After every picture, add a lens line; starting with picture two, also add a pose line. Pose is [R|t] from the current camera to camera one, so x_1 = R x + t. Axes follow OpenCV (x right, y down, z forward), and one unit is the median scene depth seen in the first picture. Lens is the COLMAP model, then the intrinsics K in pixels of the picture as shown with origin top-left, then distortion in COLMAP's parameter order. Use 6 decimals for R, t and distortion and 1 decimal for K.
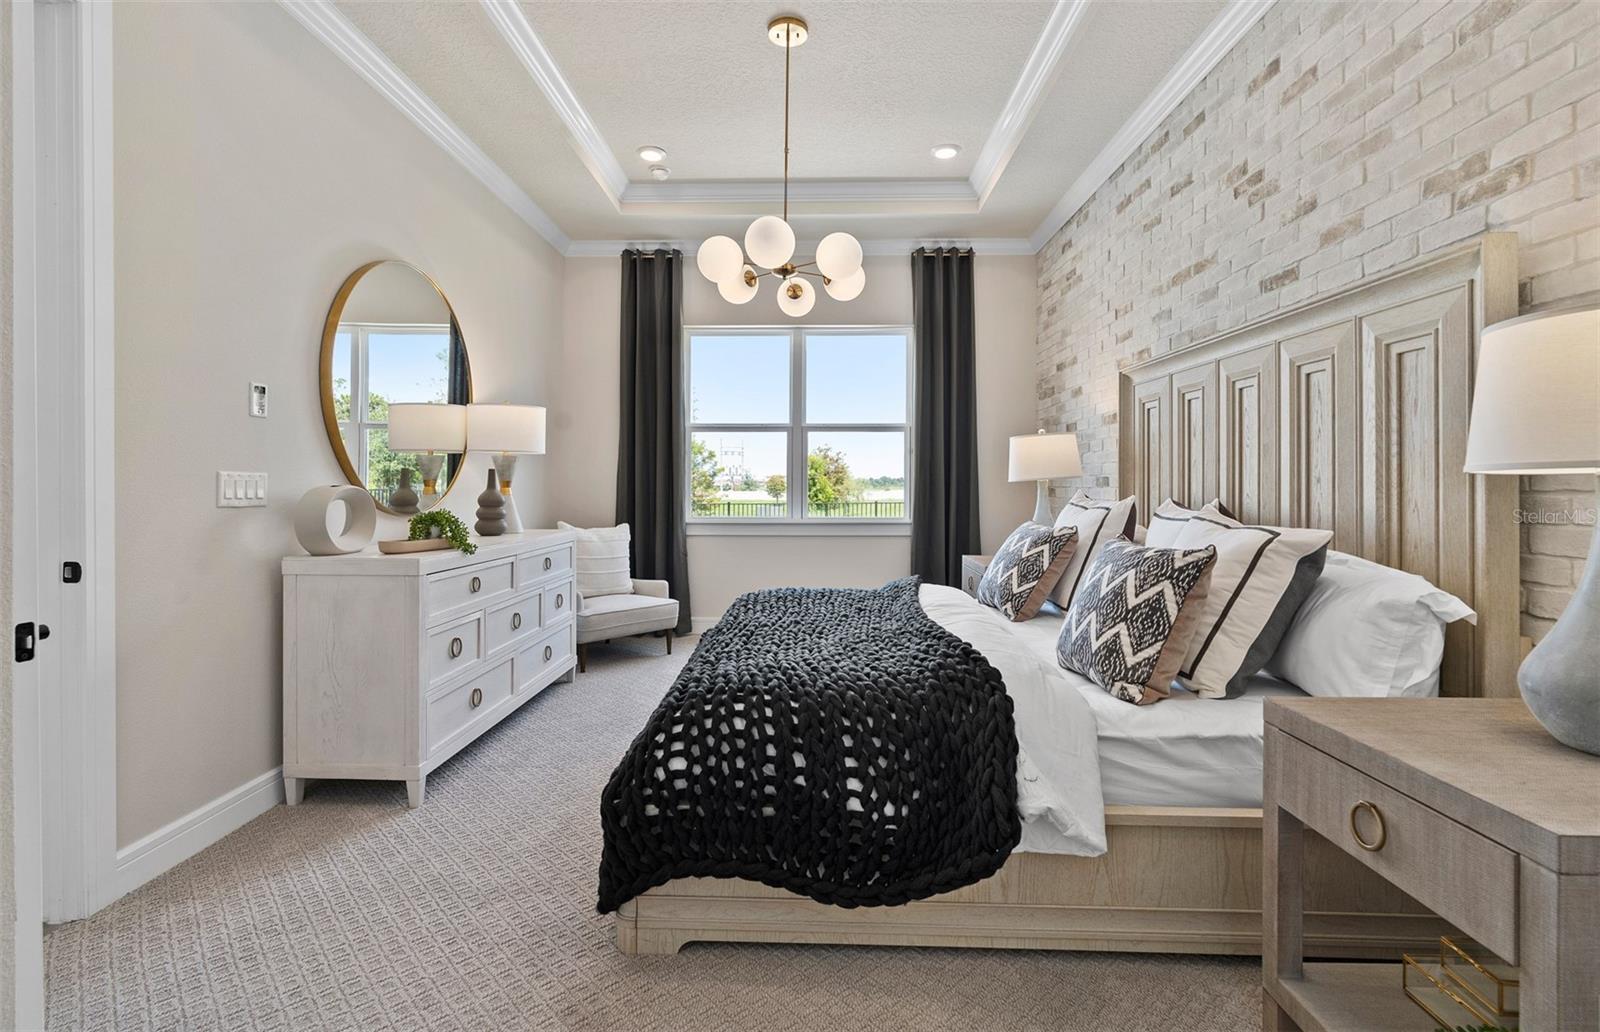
lens RADIAL K [[726.9, 0, 797.6], [0, 726.9, 492.9], [0, 0, 1]] dist [-0.008094, 0.002818]
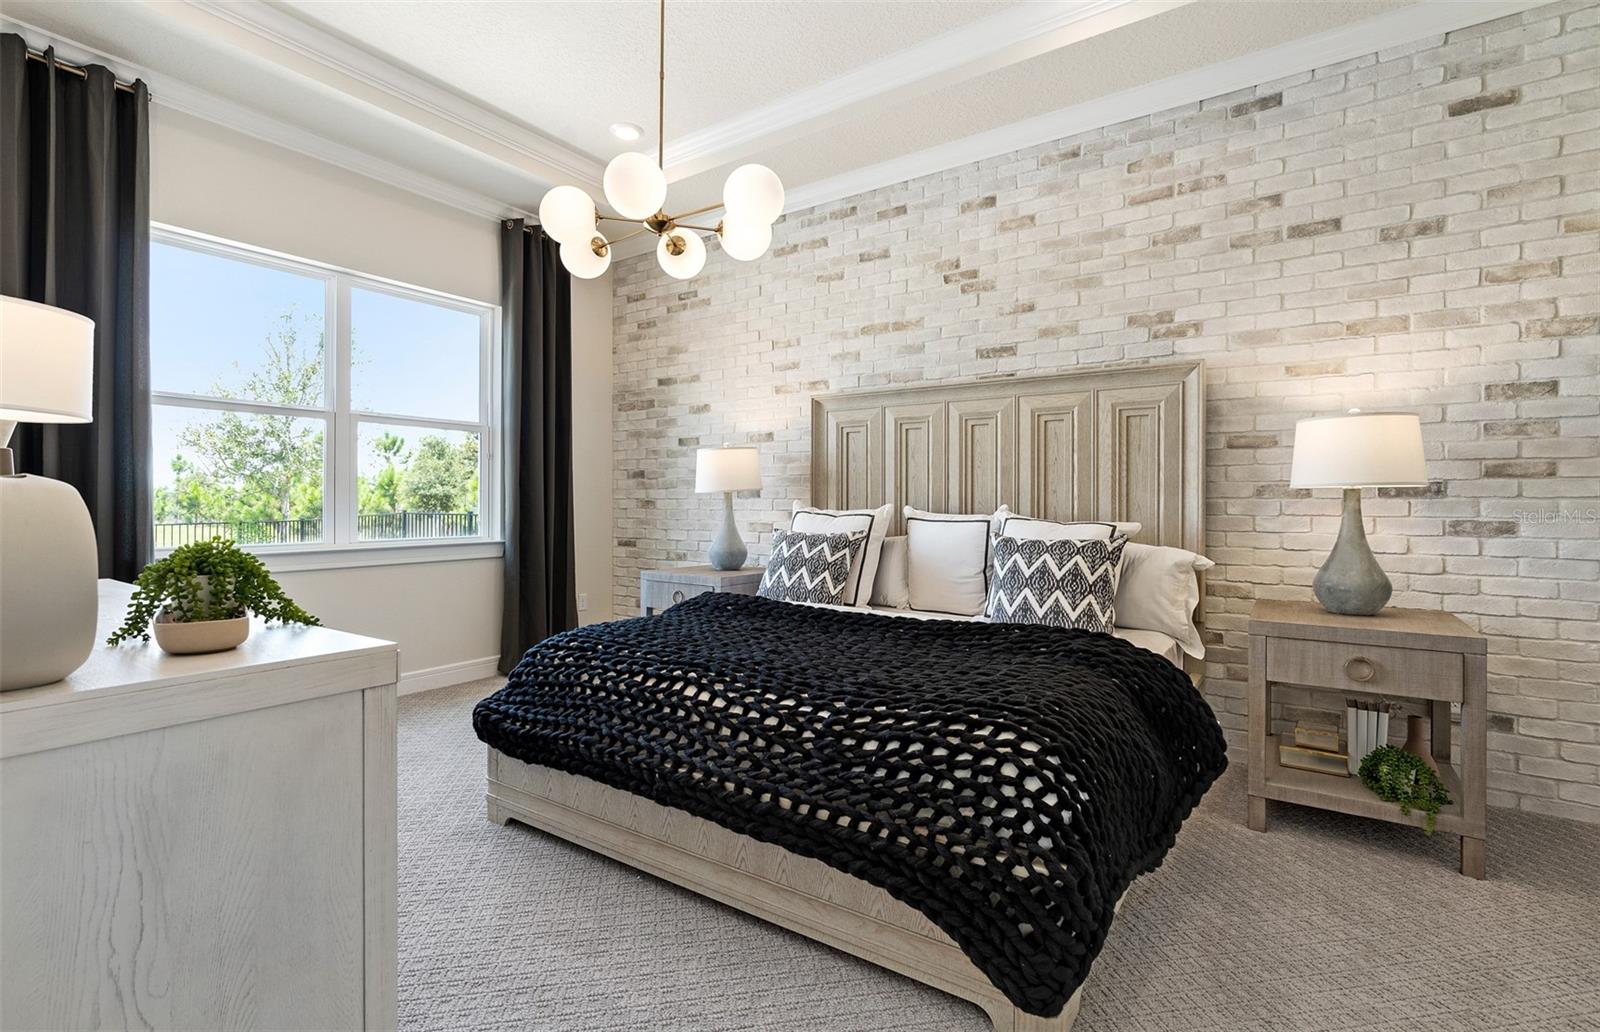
lens RADIAL K [[726.9, 0, 796.8], [0, 726.9, 508.9], [0, 0, 1]] dist [-0.008094, 0.002818]
pose [[0.552078, -0.008910, 0.833745, -0.830046], [0.008890, 0.999949, 0.004799, 0.005470], [-0.833745, 0.004763, 0.552129, 0.595305]]
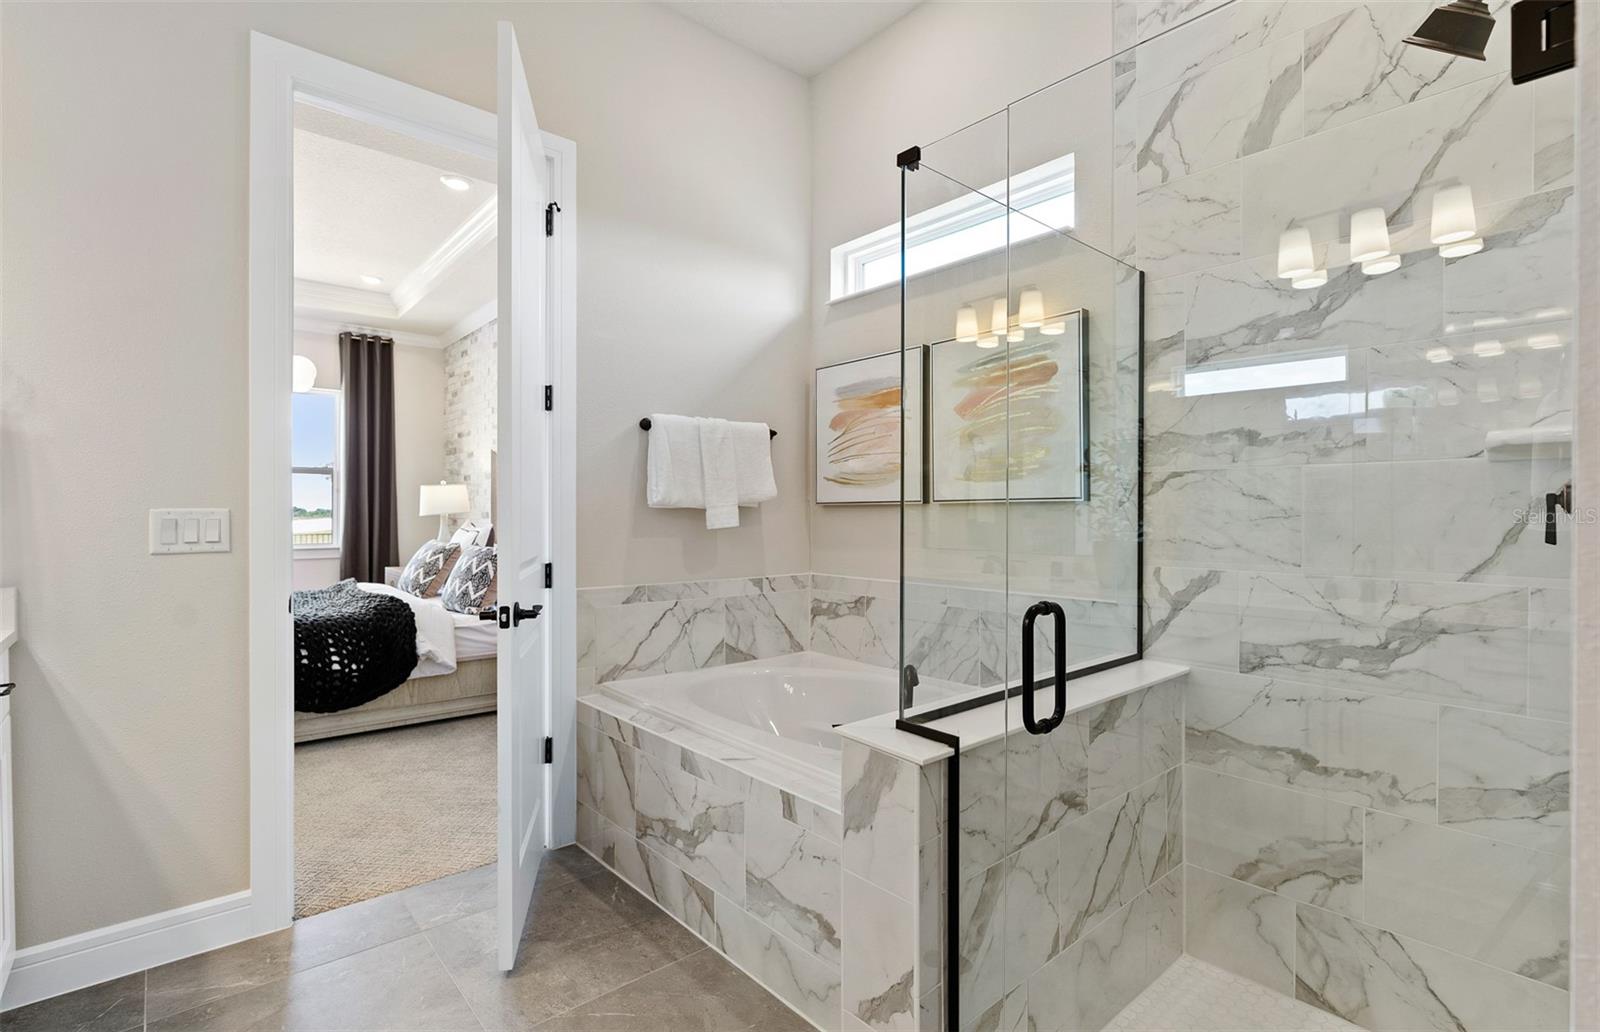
lens RADIAL K [[726.9, 0, 787.1], [0, 726.9, 504.8], [0, 0, 1]] dist [-0.008094, 0.002818]
pose [[0.739164, 0.007254, 0.673486, -0.262693], [0.010460, 0.999698, -0.022247, 0.004890], [-0.673444, 0.023488, 0.738865, -1.032527]]
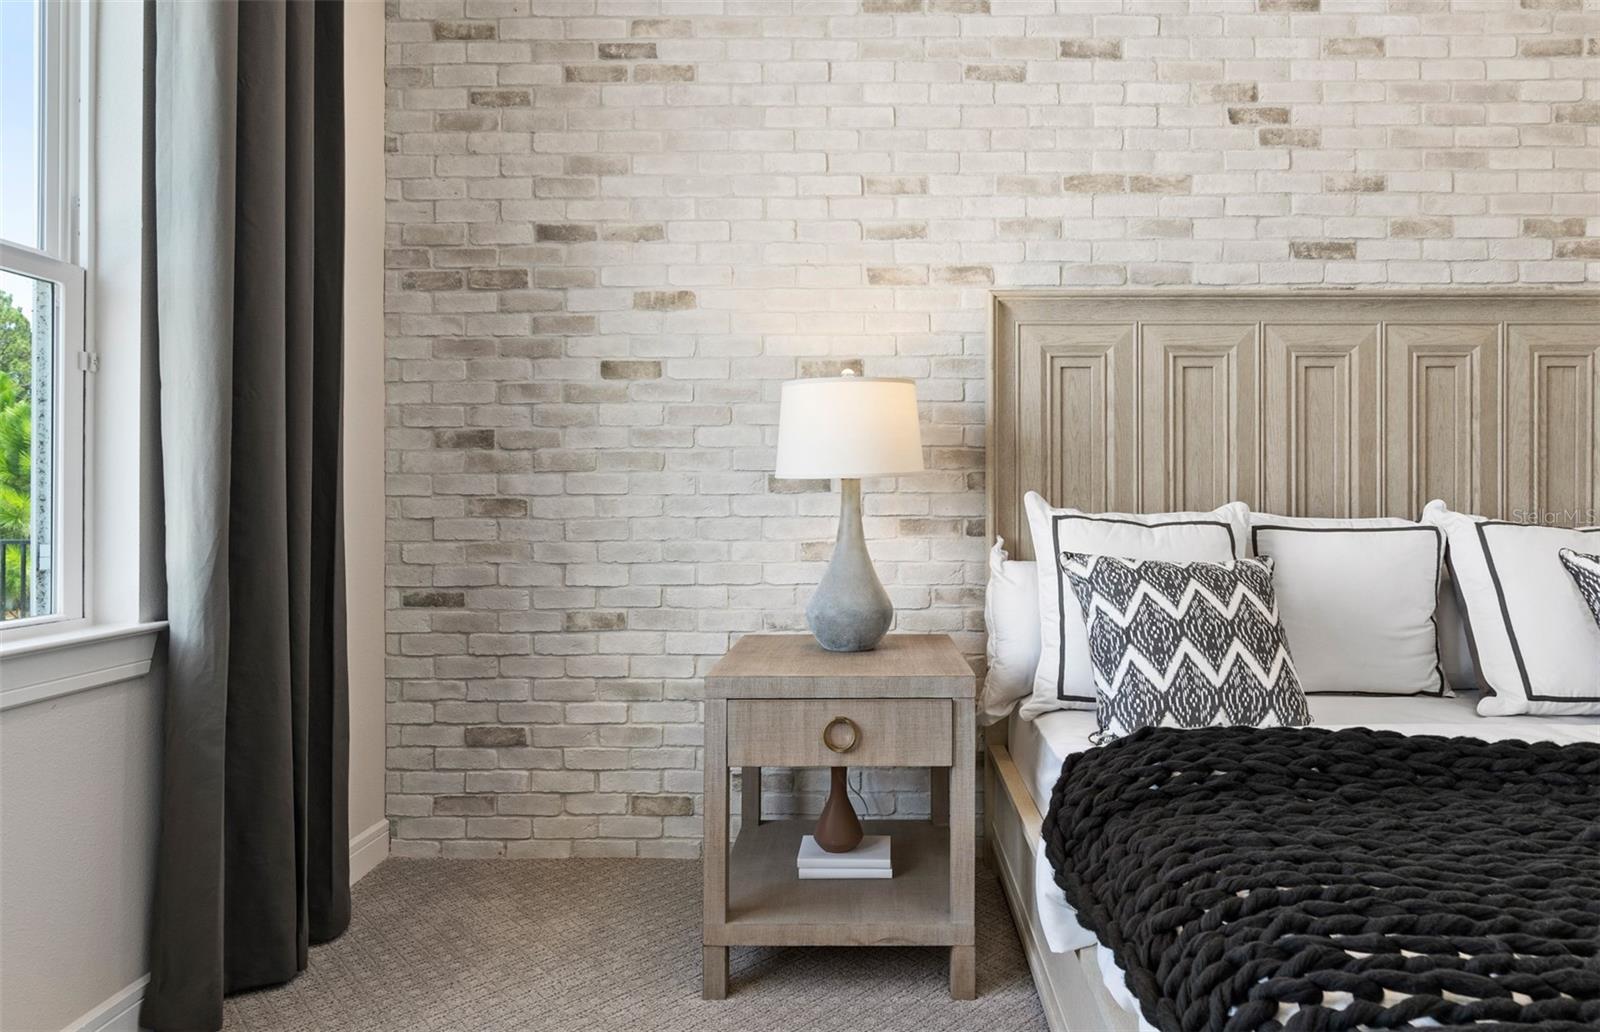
lens RADIAL K [[828.6, 0, 806.4], [0, 828.6, 501.9], [0, 0, 1]] dist [-0.008849, 0.002966]
pose [[-0.022958, -0.001898, 0.999735, -0.345897], [0.017240, 0.999849, 0.002294, -0.005434], [-0.999588, 0.017288, -0.022921, 1.821991]]
